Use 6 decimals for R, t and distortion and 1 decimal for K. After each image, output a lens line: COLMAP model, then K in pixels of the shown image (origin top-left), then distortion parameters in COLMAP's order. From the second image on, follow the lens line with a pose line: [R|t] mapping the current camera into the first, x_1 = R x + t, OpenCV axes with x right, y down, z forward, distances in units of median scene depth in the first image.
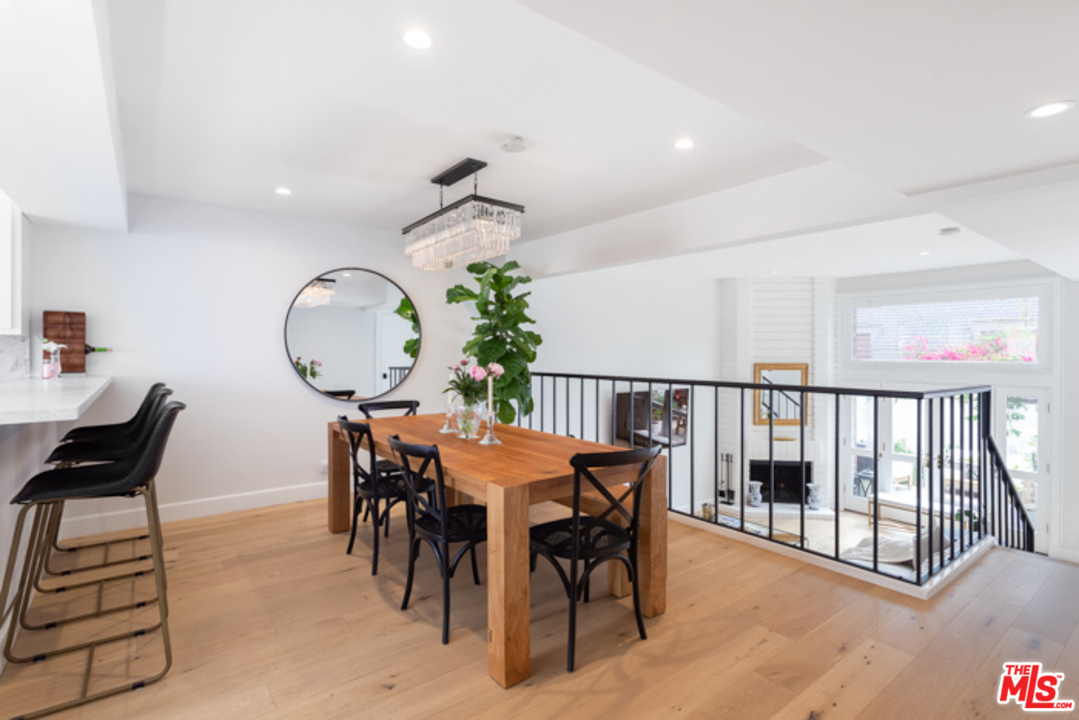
lens RADIAL K [[514.0, 0, 541.8], [0, 514.0, 352.8], [0, 0, 1]] dist [-0.001231, 0.000203]
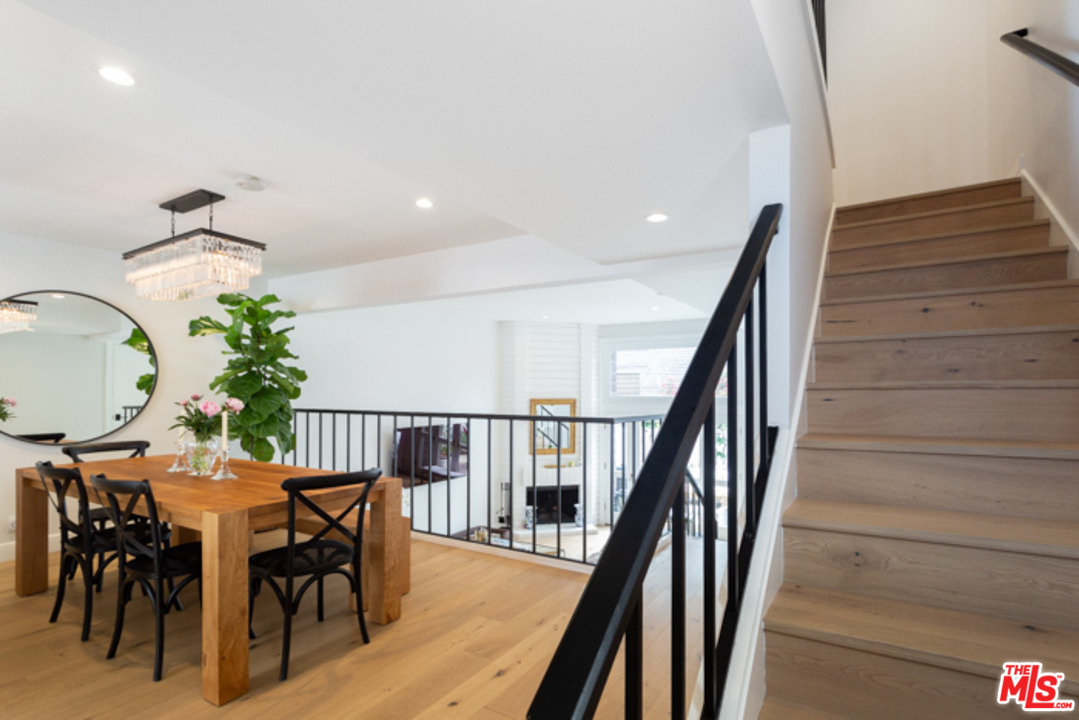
lens RADIAL K [[529.2, 0, 556.5], [0, 529.2, 384.4], [0, 0, 1]] dist [0.003693, 0.000649]
pose [[0.933258, 0.001708, 0.359204, 0.111886], [0.002790, 0.999924, -0.012001, 0.006817], [-0.359197, 0.012202, 0.933182, -0.163965]]
